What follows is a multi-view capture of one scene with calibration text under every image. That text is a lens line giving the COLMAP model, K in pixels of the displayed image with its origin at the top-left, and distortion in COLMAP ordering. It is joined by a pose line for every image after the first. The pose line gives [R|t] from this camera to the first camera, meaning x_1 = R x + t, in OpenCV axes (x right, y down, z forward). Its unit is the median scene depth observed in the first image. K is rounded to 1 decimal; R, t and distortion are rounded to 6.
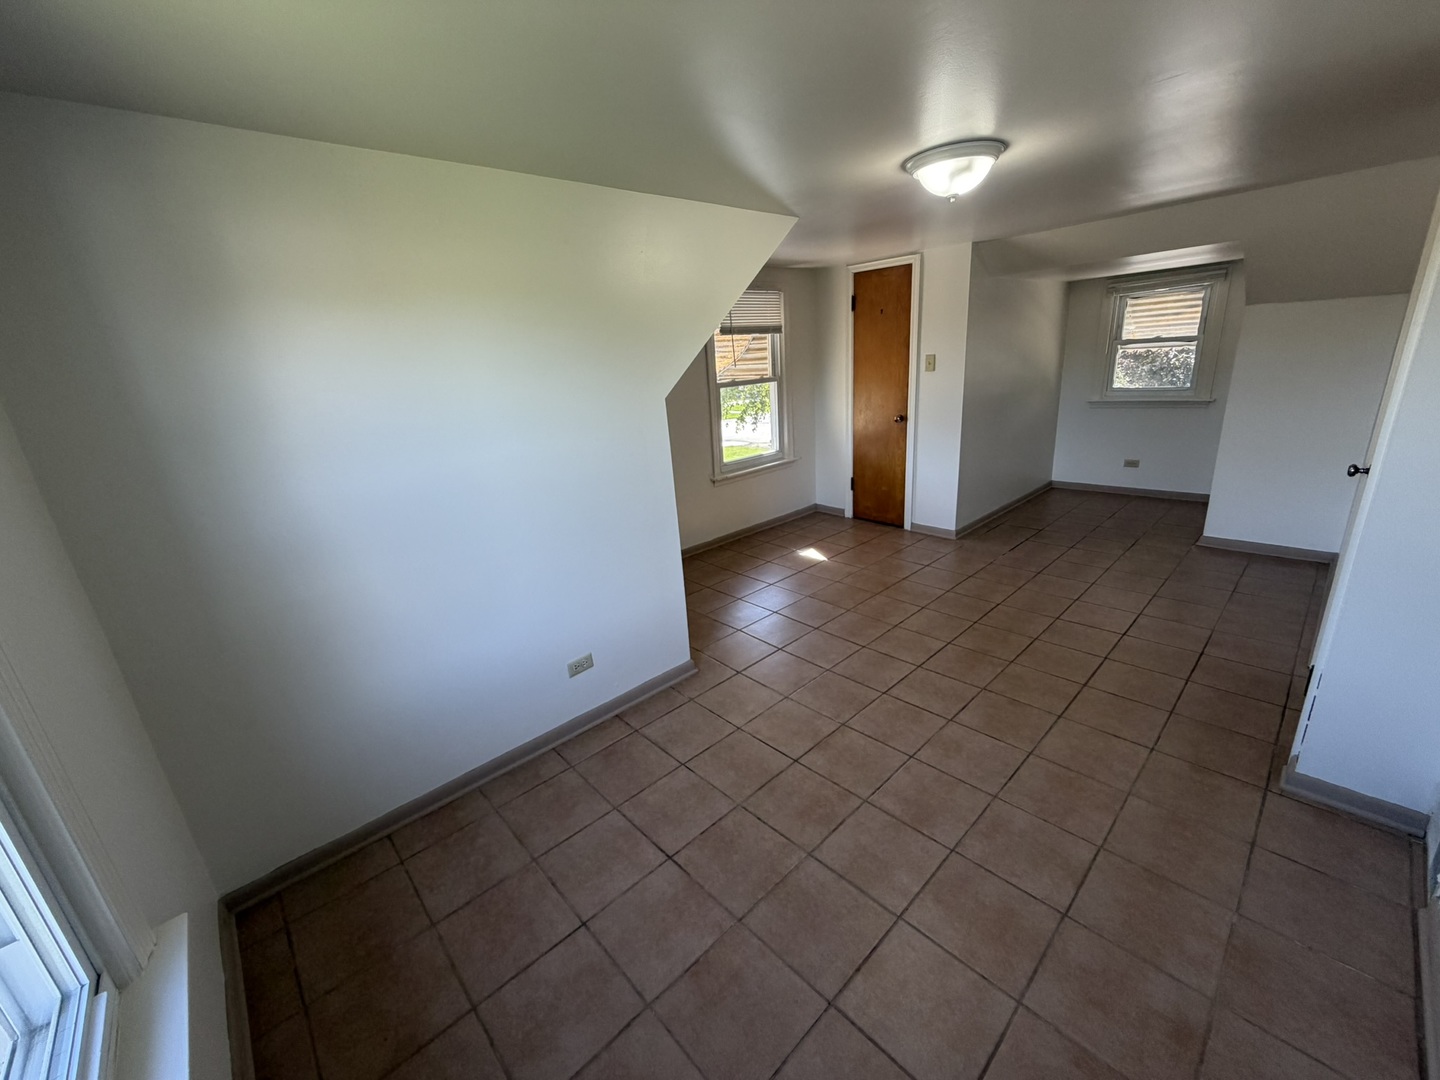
lens RADIAL K [[574.6, 0, 716.0], [0, 574.6, 542.9], [0, 0, 1]] dist [0.001357, 0.000300]
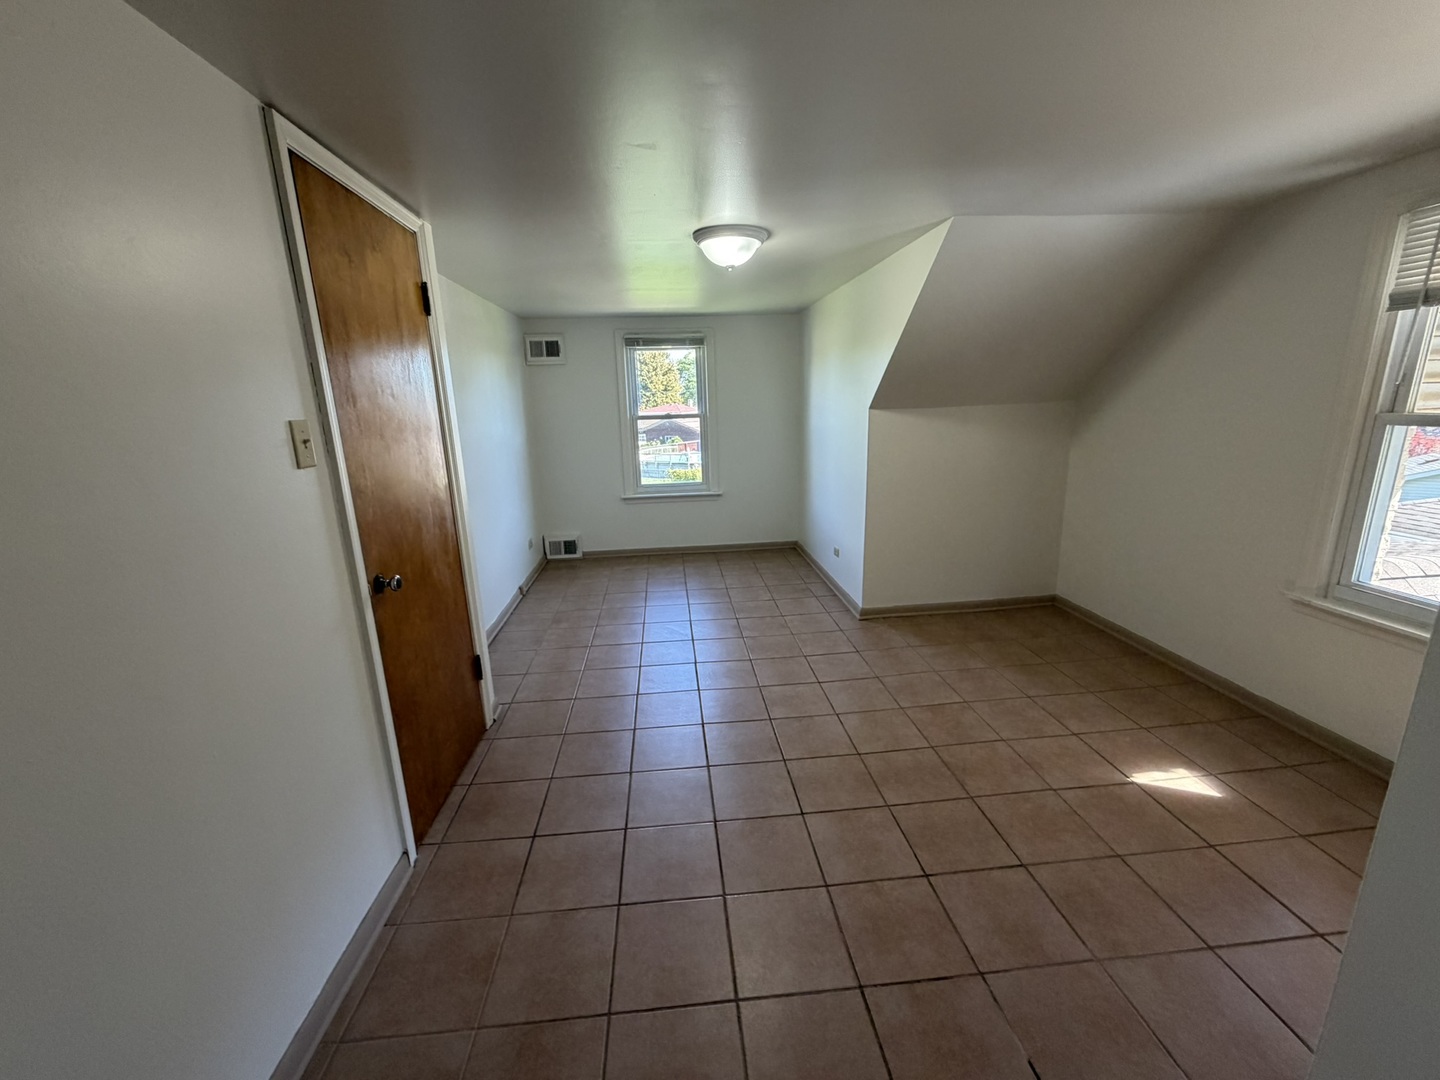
lens RADIAL K [[574.6, 0, 726.8], [0, 574.6, 541.1], [0, 0, 1]] dist [0.001357, 0.000300]
pose [[-0.597819, 0.275946, -0.752640, 1.489238], [-0.176368, 0.870604, 0.459285, -0.658244], [0.781989, 0.407311, -0.471795, 1.800134]]
